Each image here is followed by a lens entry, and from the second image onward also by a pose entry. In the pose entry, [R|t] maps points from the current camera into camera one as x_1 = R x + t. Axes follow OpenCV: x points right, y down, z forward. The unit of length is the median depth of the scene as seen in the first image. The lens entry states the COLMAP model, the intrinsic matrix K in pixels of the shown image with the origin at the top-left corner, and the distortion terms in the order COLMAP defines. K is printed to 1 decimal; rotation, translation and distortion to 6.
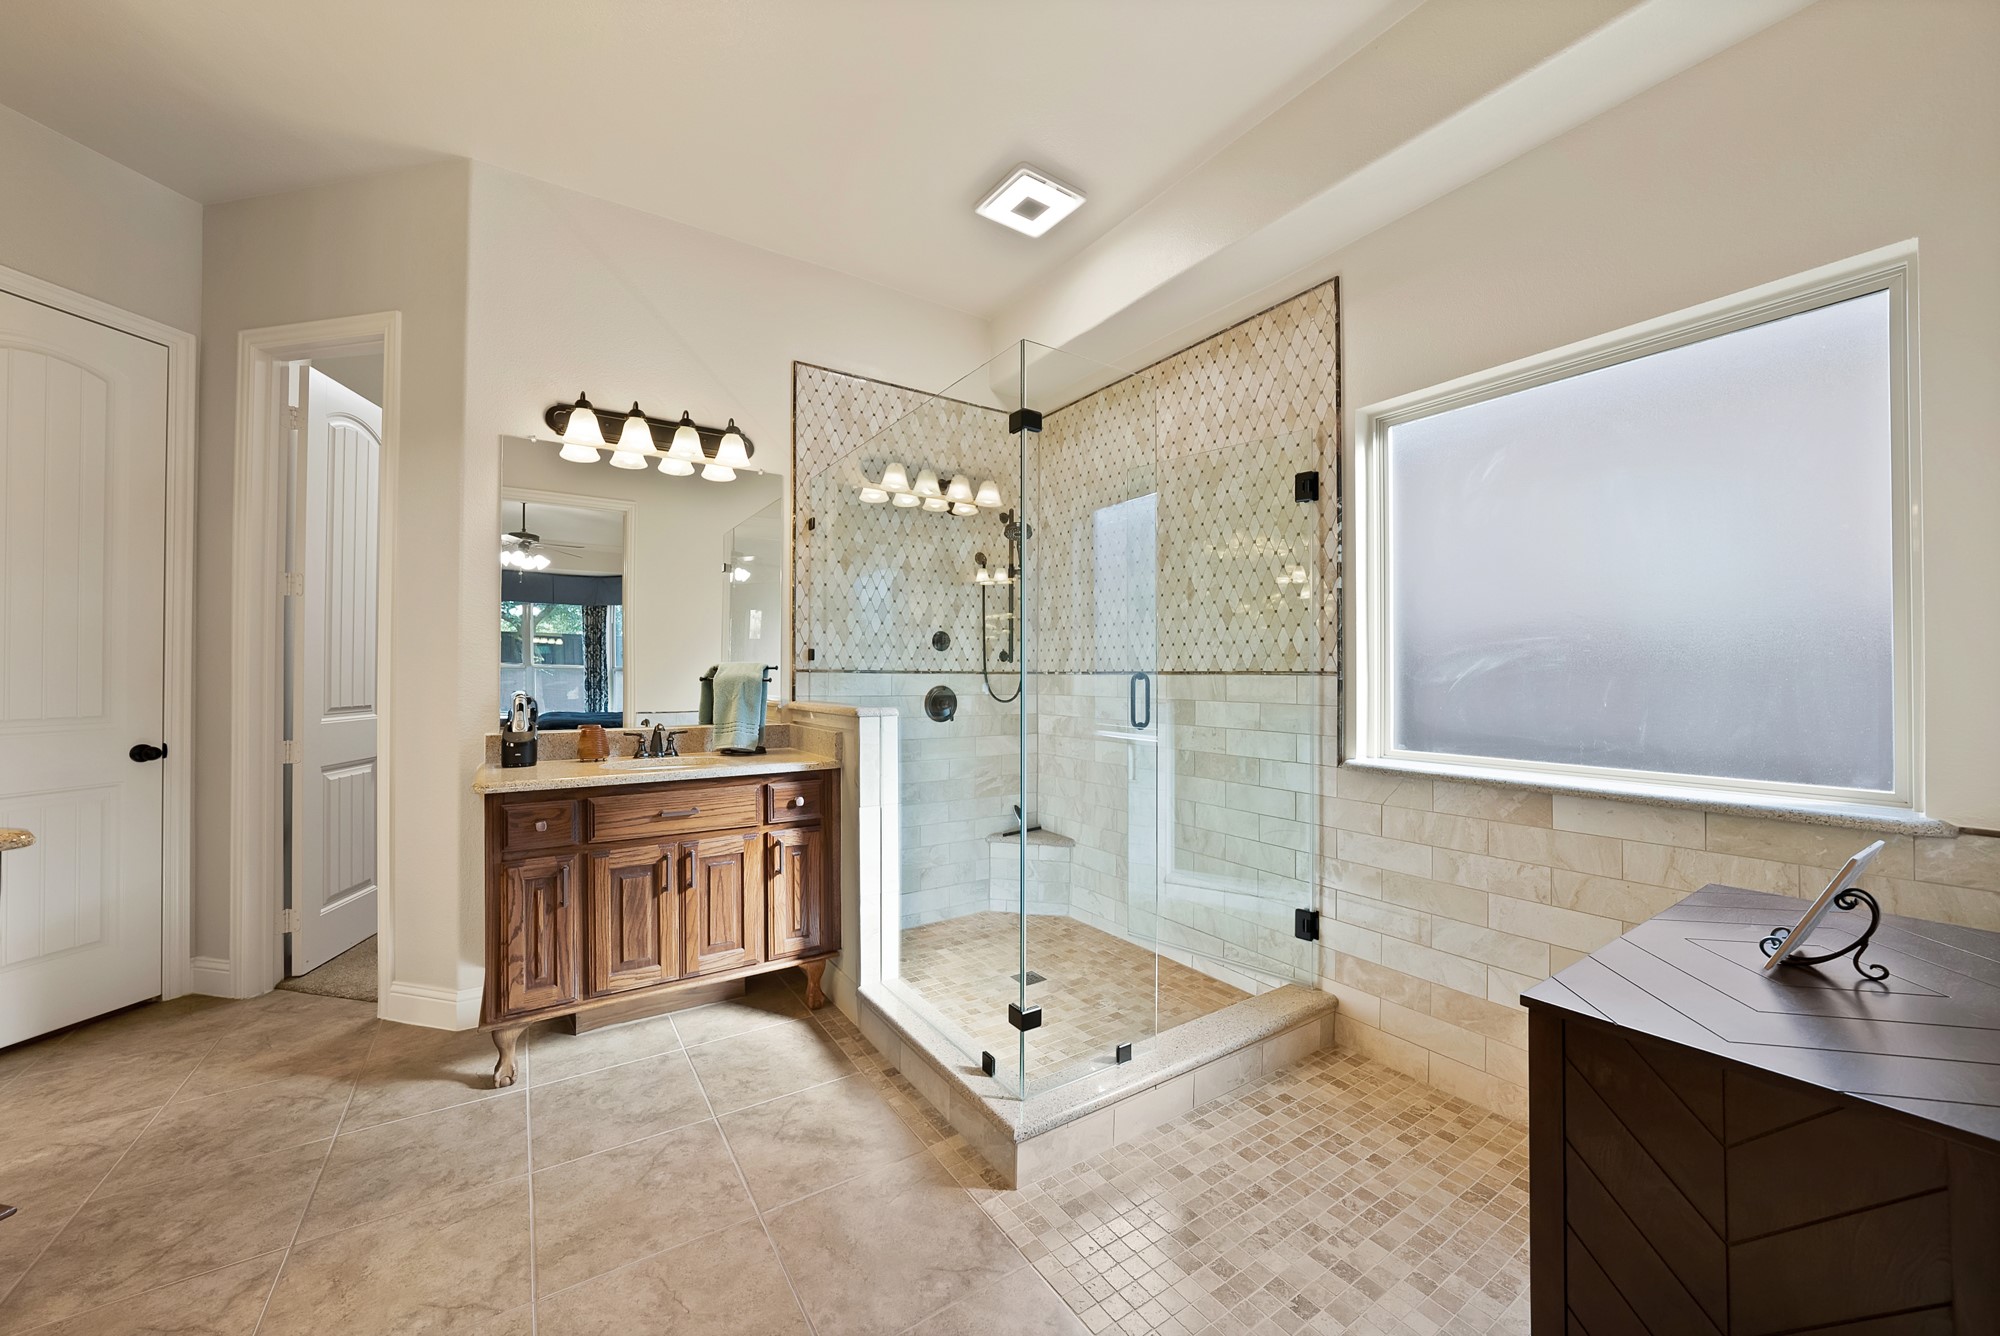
lens RADIAL K [[719.8, 0, 1002.3], [0, 719.8, 661.6], [0, 0, 1]] dist [-0.016206, 0.000189]
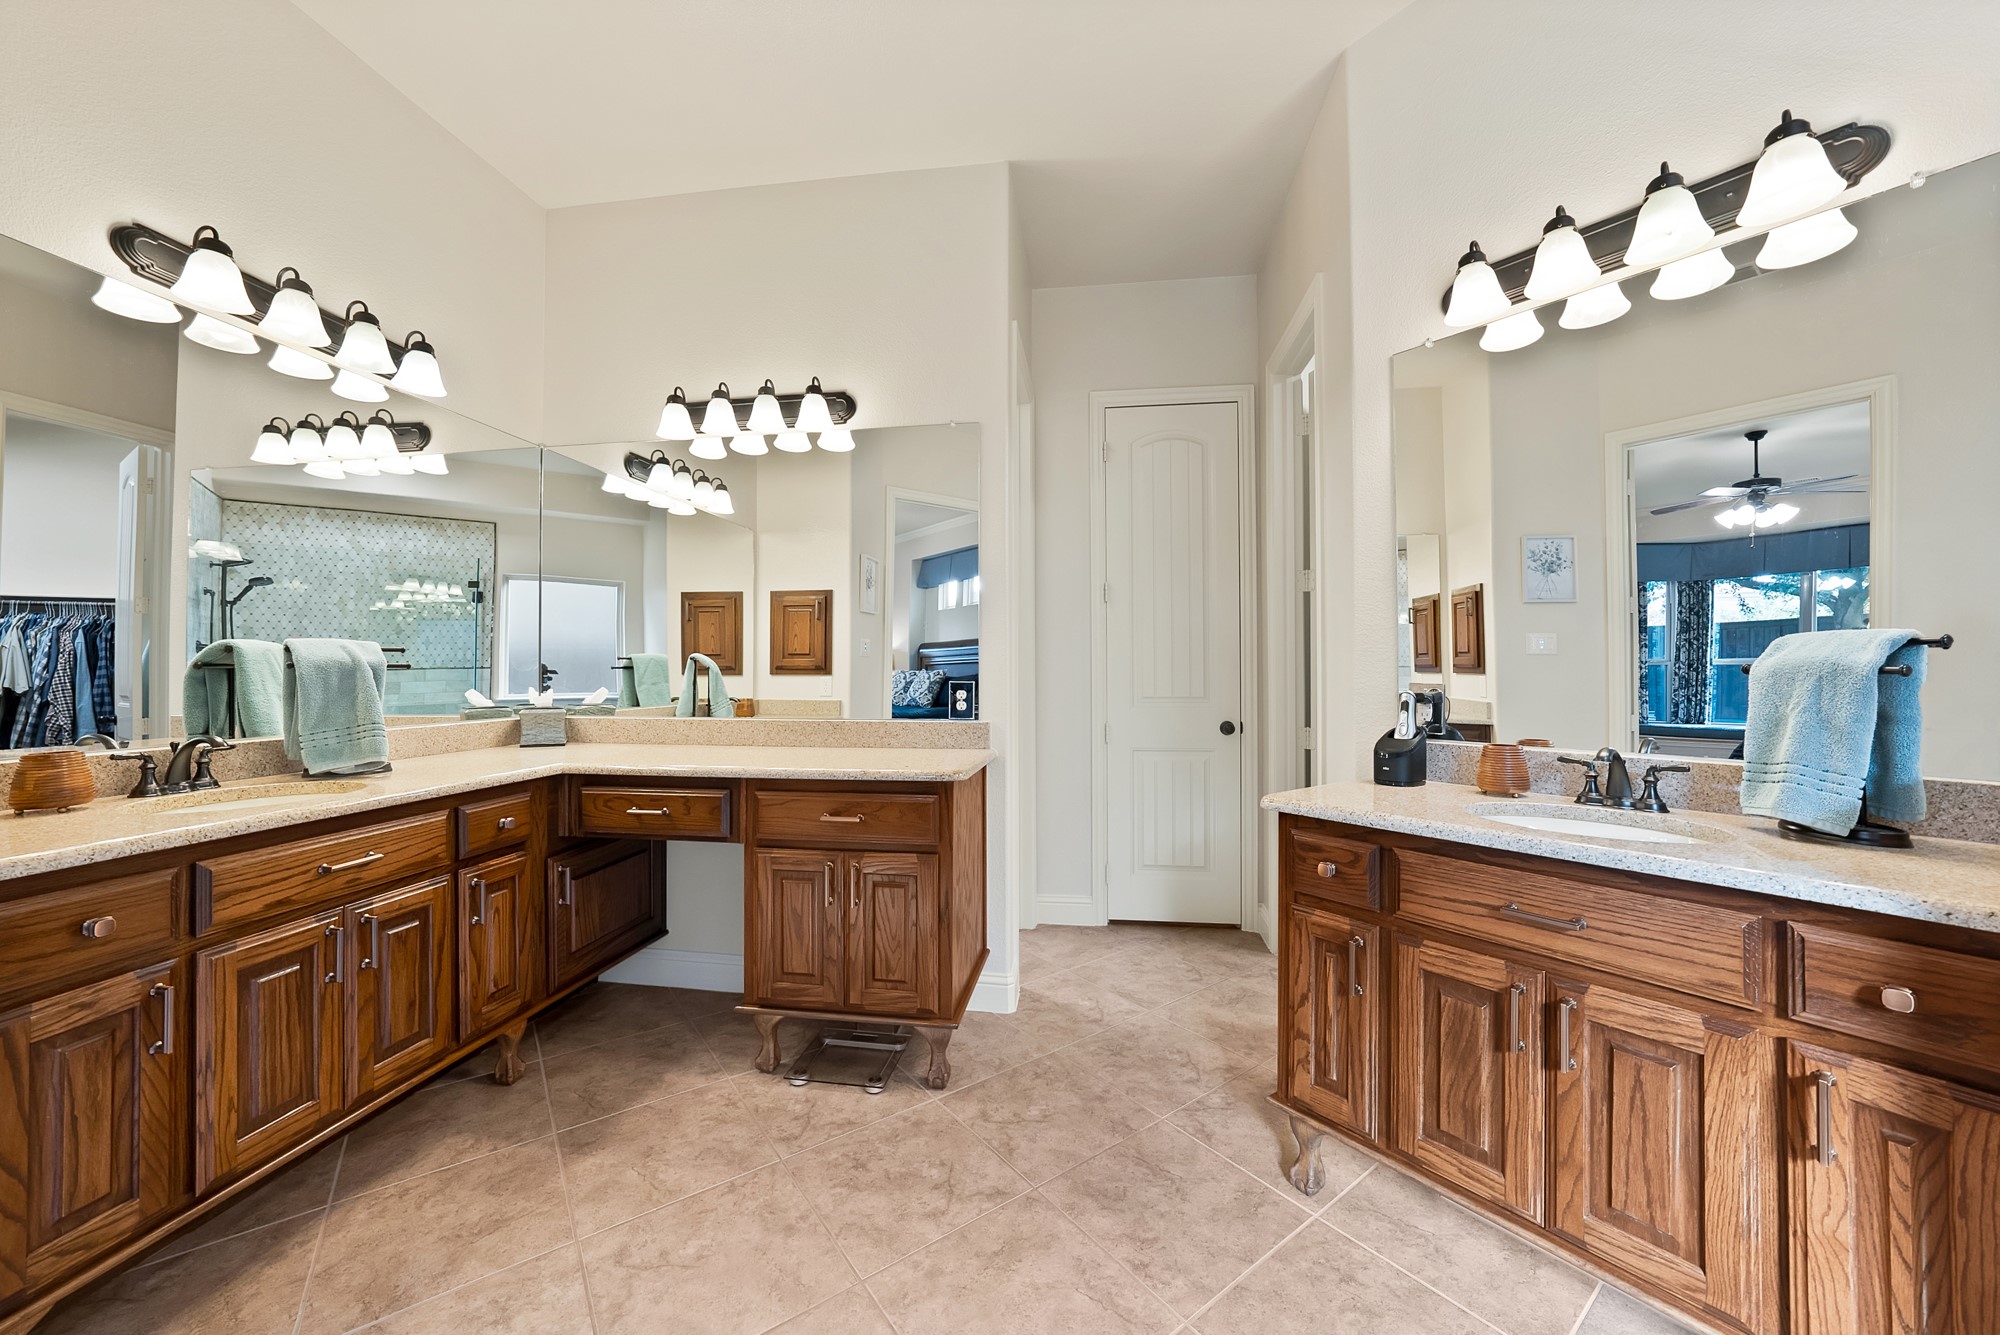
lens RADIAL K [[719.8, 0, 1002.3], [0, 719.8, 661.1], [0, 0, 1]] dist [-0.016206, 0.000189]
pose [[0.054603, -0.012968, -0.998424, 0.052872], [0.014182, 0.999825, -0.012211, 0.020274], [0.998407, -0.013493, 0.054777, 0.532931]]
